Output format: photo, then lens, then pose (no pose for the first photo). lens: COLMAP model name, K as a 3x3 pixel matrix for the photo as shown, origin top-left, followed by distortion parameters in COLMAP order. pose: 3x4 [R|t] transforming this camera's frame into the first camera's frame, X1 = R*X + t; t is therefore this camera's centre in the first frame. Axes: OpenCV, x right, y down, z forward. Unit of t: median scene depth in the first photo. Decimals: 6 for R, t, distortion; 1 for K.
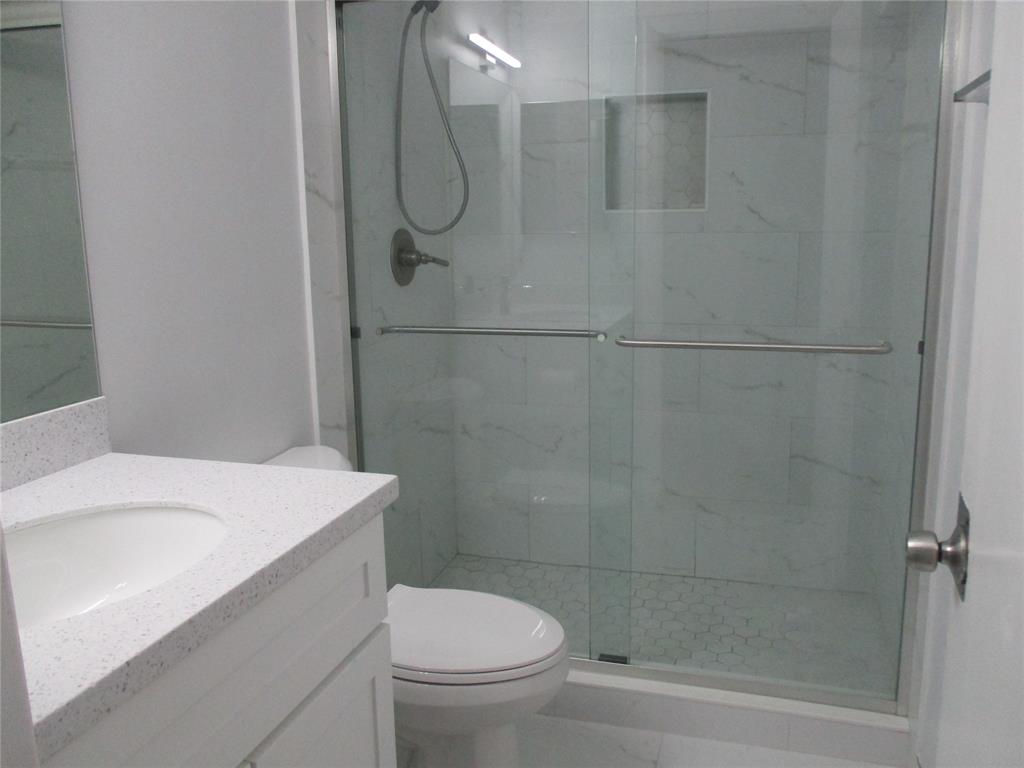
lens RADIAL K [[866.1, 0, 525.6], [0, 866.1, 376.8], [0, 0, 1]] dist [-0.018405, -0.003668]
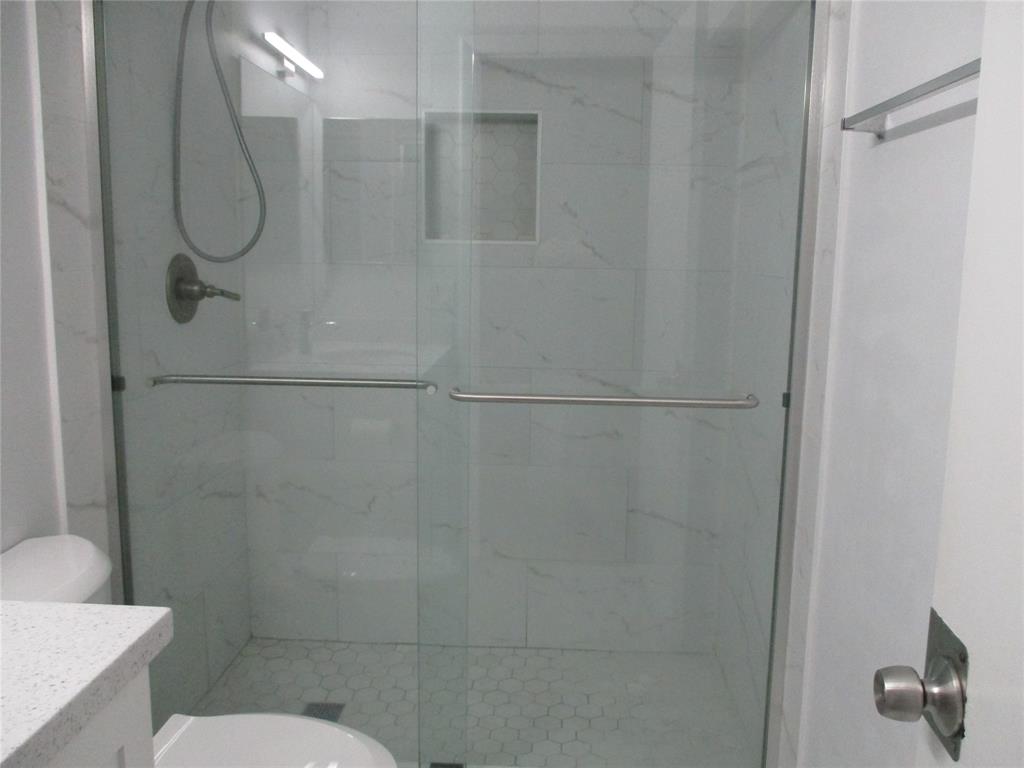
lens RADIAL K [[866.1, 0, 525.6], [0, 866.1, 376.8], [0, 0, 1]] dist [-0.018405, -0.003668]
pose [[0.972309, -0.003945, 0.233665, -0.016620], [0.012168, 0.999356, -0.033757, -0.022875], [-0.233382, 0.035666, 0.971731, 0.130376]]
